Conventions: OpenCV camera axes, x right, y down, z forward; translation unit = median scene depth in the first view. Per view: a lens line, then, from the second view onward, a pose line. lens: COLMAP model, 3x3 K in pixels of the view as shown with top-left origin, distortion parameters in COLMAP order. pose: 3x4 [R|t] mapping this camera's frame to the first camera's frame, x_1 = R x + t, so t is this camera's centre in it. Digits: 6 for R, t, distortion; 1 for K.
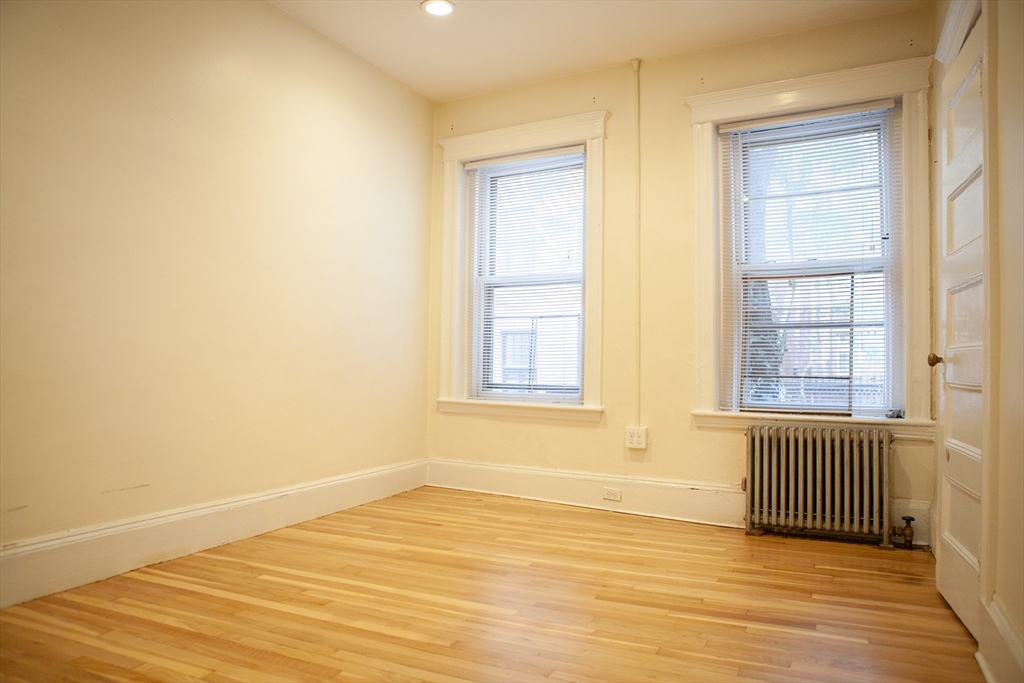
lens RADIAL K [[702.1, 0, 508.4], [0, 702.1, 346.1], [0, 0, 1]] dist [-0.110221, 0.074544]
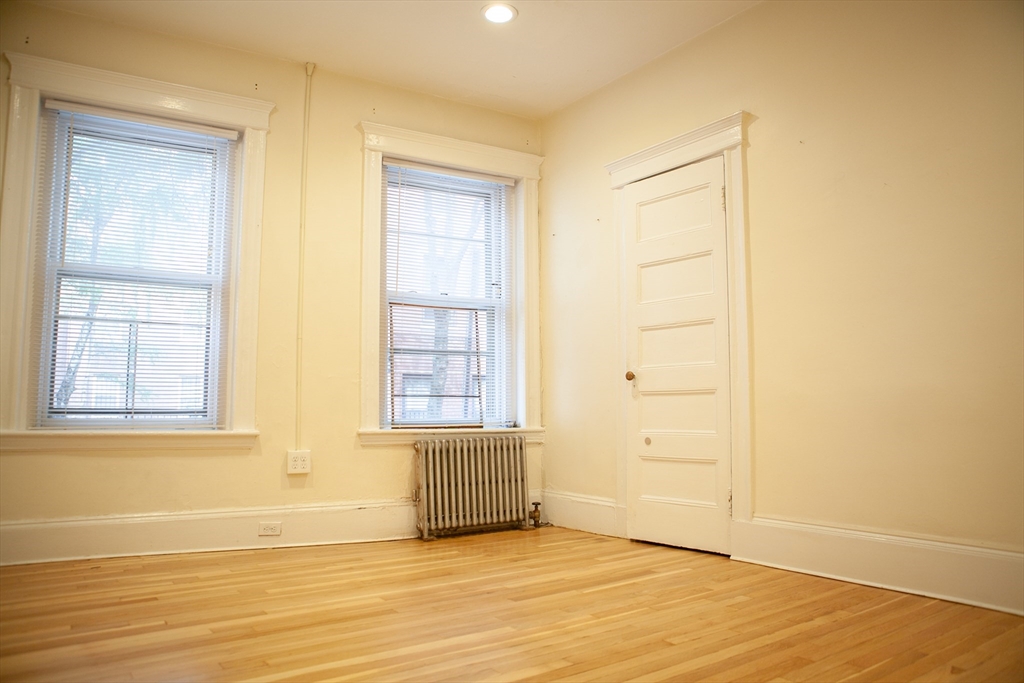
lens RADIAL K [[702.1, 0, 508.4], [0, 702.1, 346.1], [0, 0, 1]] dist [-0.110221, 0.074544]
pose [[0.498584, 0.065955, 0.864328, -0.526360], [-0.015359, 0.997617, -0.067265, 0.039365], [-0.866705, 0.020262, 0.498409, 0.329927]]
